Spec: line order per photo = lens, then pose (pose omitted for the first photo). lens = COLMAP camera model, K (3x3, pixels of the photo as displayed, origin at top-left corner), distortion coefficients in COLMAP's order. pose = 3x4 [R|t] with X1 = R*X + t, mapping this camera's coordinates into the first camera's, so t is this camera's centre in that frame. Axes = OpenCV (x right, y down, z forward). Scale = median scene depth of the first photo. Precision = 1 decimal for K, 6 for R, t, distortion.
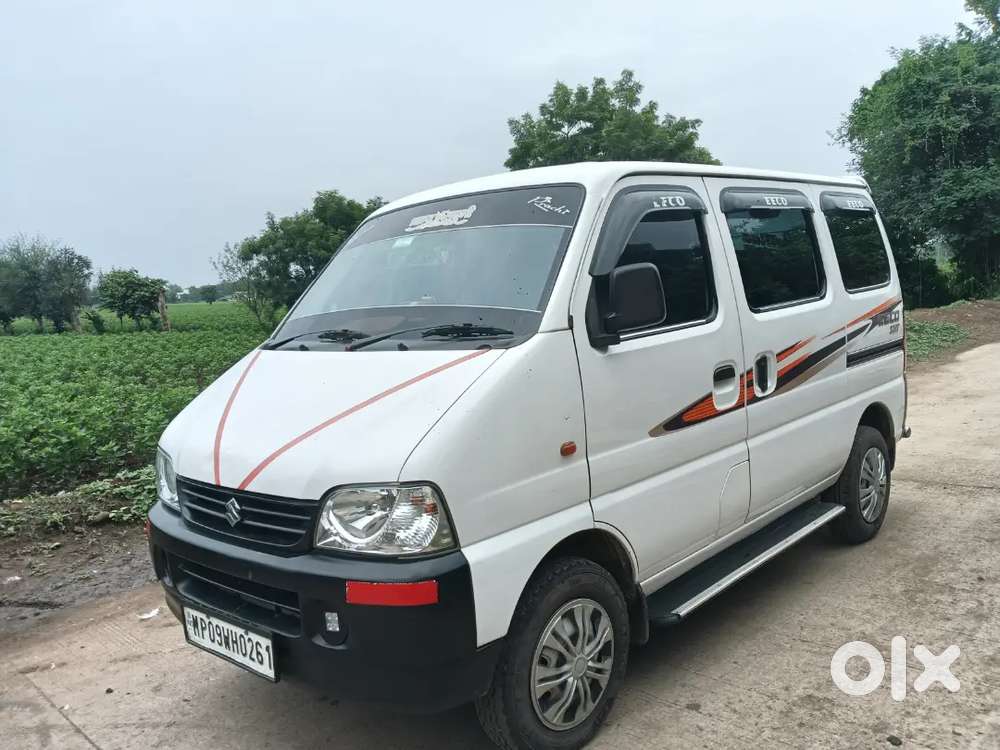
lens RADIAL K [[806.3, 0, 480.3], [0, 806.3, 385.3], [0, 0, 1]] dist [-0.003381, -0.001330]
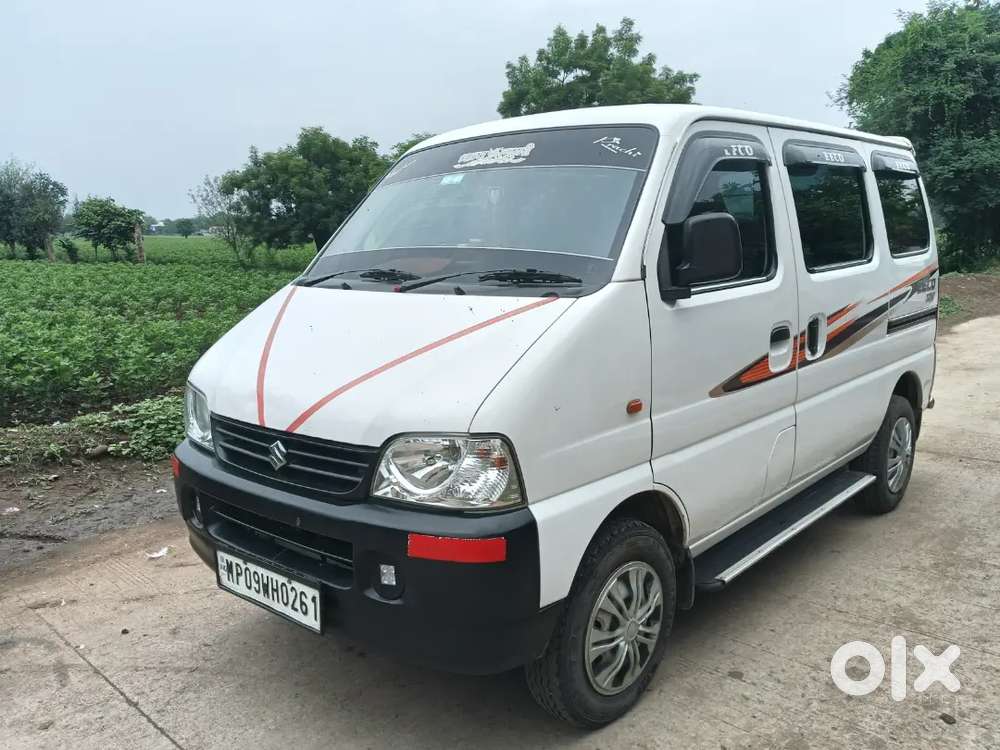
lens RADIAL K [[811.4, 0, 469.5], [0, 811.4, 369.5], [0, 0, 1]] dist [-0.004191, -0.004995]
pose [[0.998703, 0.048189, 0.016425, -0.091175], [-0.048861, 0.997867, 0.043299, 0.003875], [-0.014303, -0.044045, 0.998927, 0.041943]]
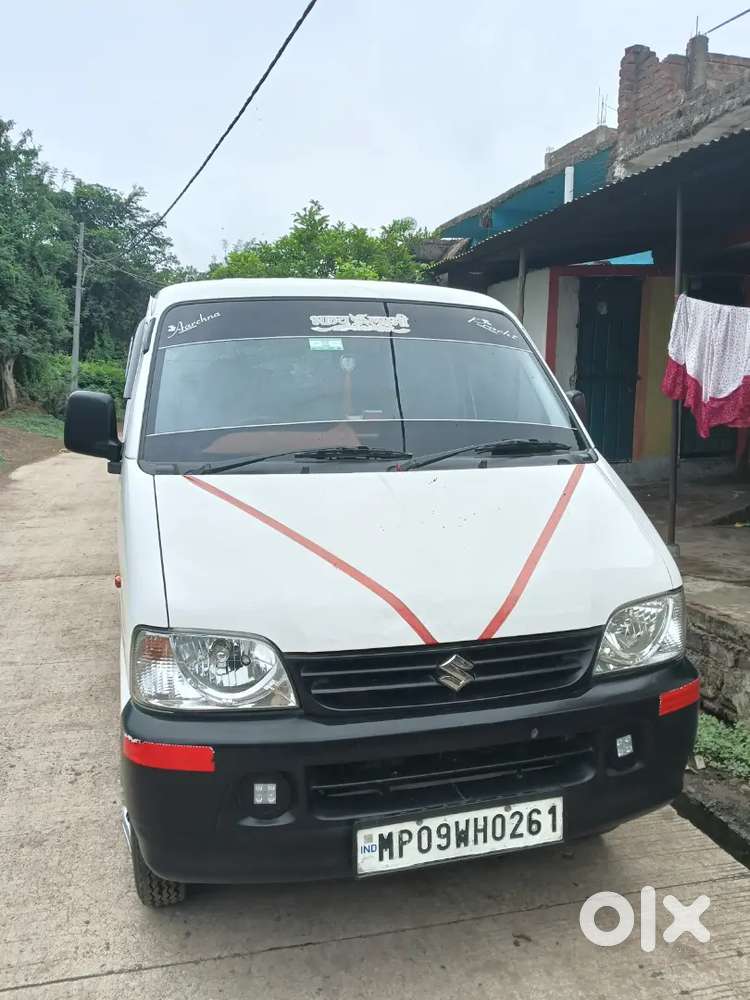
lens RADIAL K [[824.5, 0, 348.3], [0, 824.5, 499.4], [0, 0, 1]] dist [0.009683, -0.007712]
pose [[0.553951, -0.055899, 0.830671, -0.930366], [0.063755, 0.997662, 0.024620, -0.037170], [-0.830105, 0.039321, 0.556220, 0.564189]]
